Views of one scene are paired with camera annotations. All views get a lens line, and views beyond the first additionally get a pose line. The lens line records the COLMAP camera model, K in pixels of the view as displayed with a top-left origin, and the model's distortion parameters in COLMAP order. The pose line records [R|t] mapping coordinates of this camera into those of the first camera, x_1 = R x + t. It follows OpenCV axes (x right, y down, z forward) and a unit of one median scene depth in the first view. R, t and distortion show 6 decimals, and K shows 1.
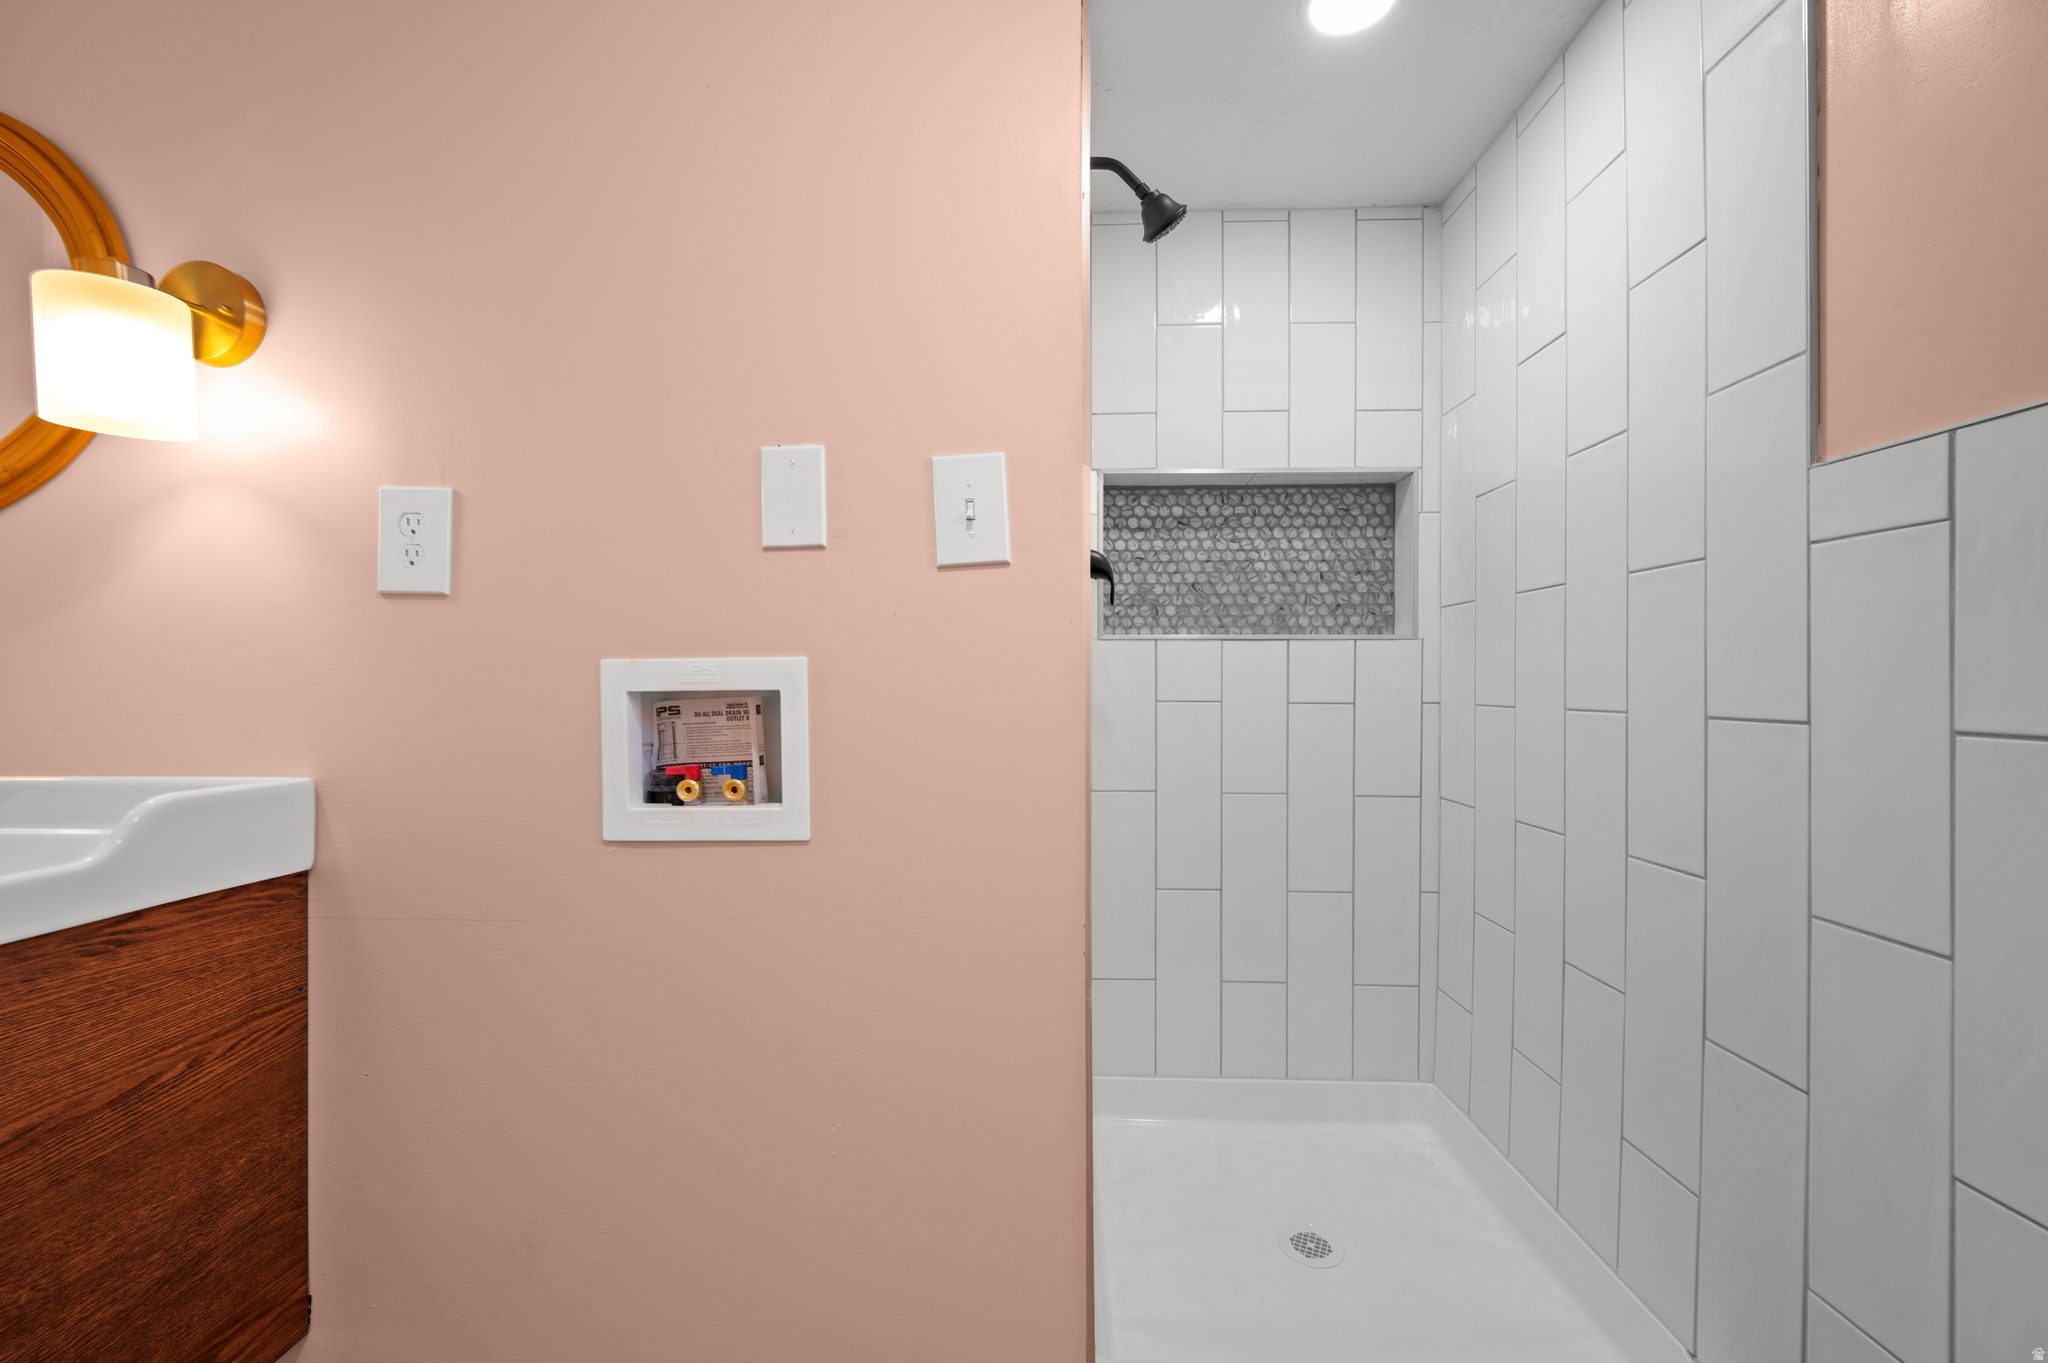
lens RADIAL K [[815.5, 0, 1025.9], [0, 815.5, 689.7], [0, 0, 1]] dist [-0.002429, -0.000505]
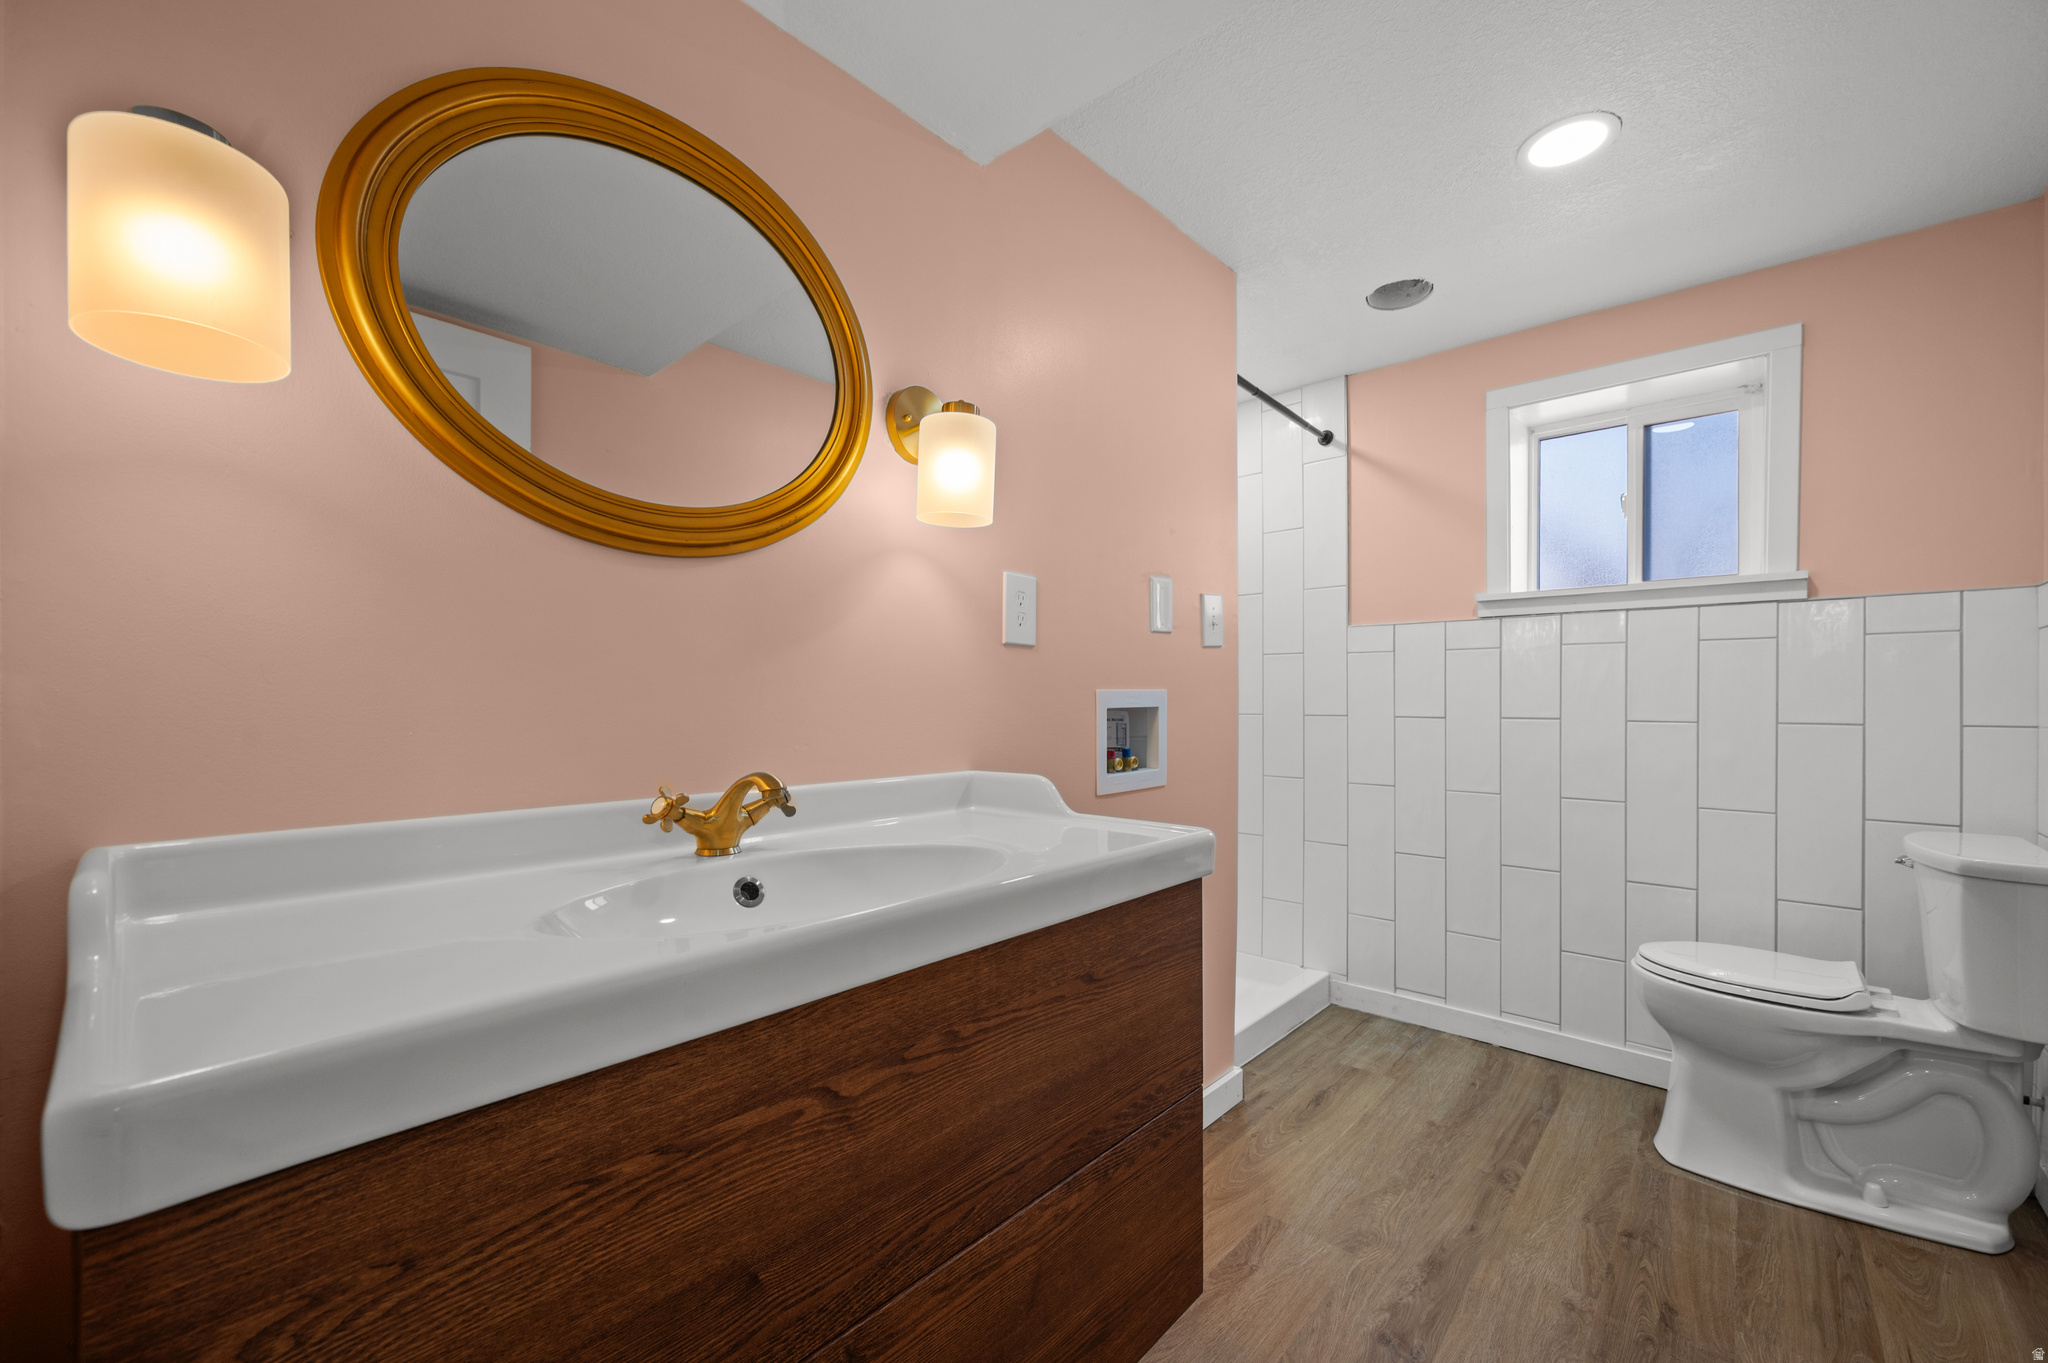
lens RADIAL K [[815.5, 0, 1025.0], [0, 815.5, 689.6], [0, 0, 1]] dist [-0.002429, -0.000505]
pose [[0.643831, 0.007020, 0.765136, -1.916289], [0.002750, 0.999930, -0.011489, -0.017363], [-0.765163, 0.009501, 0.643766, 0.020702]]
